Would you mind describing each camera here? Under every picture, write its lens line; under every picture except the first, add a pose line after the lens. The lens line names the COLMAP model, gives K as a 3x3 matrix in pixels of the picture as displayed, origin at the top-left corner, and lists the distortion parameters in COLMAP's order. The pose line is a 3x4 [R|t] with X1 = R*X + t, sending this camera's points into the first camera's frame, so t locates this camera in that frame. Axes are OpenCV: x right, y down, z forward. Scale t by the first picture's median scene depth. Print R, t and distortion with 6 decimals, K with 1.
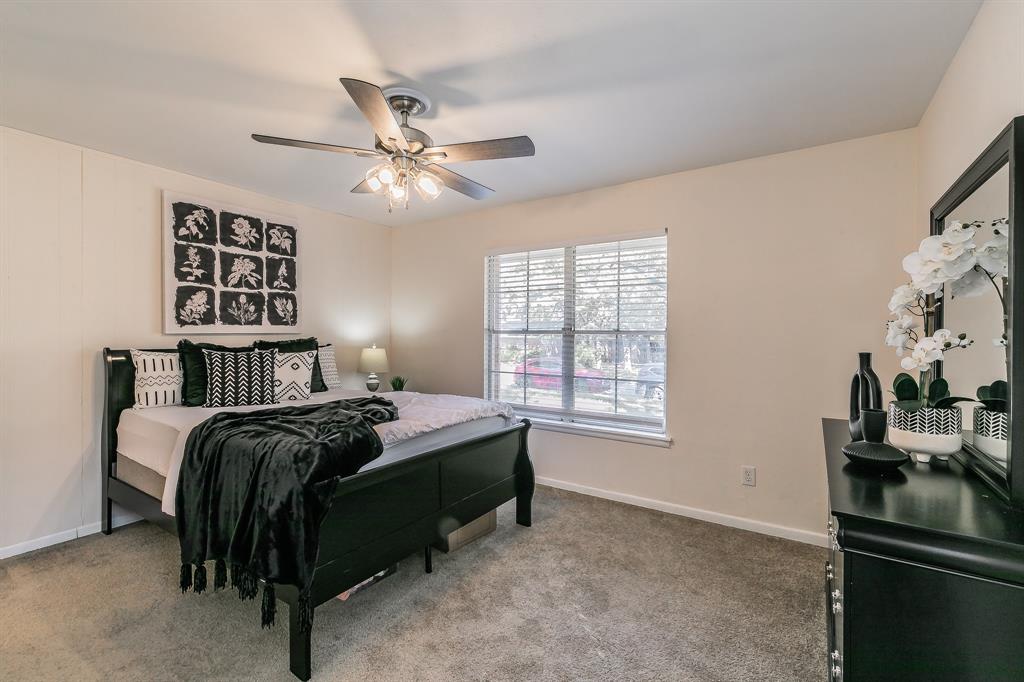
lens RADIAL K [[446.4, 0, 516.9], [0, 446.4, 339.9], [0, 0, 1]] dist [-0.004299, -0.001047]
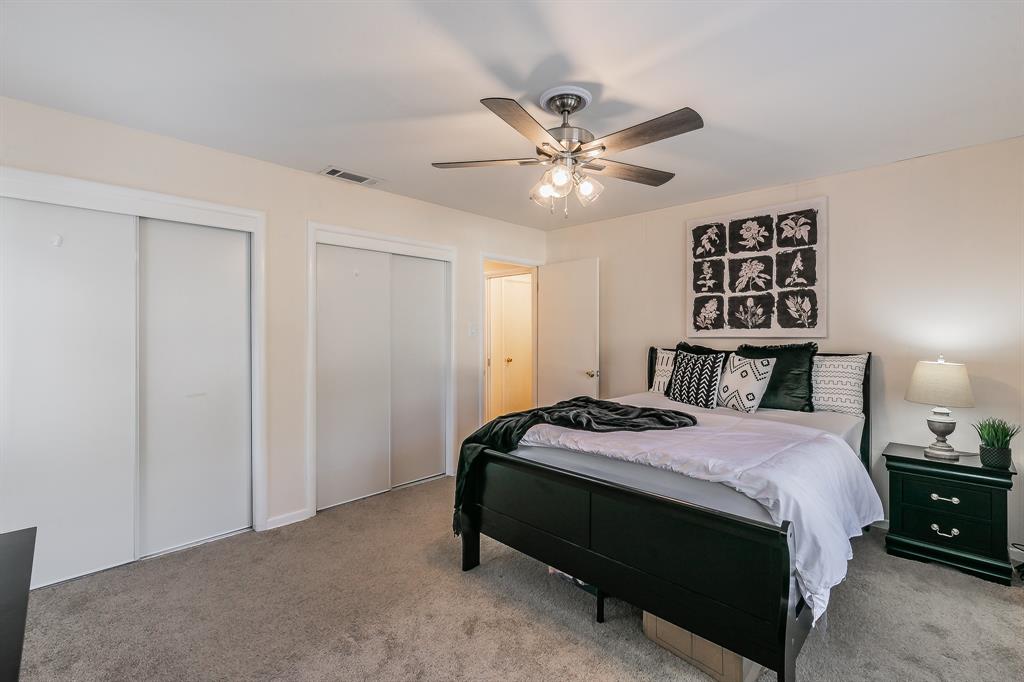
lens RADIAL K [[446.4, 0, 520.5], [0, 446.4, 333.2], [0, 0, 1]] dist [-0.004299, -0.001047]
pose [[-0.188312, -0.001496, -0.982108, 0.458757], [-0.014230, 0.999898, 0.001206, -0.017392], [0.982006, 0.014203, -0.188314, 0.695670]]
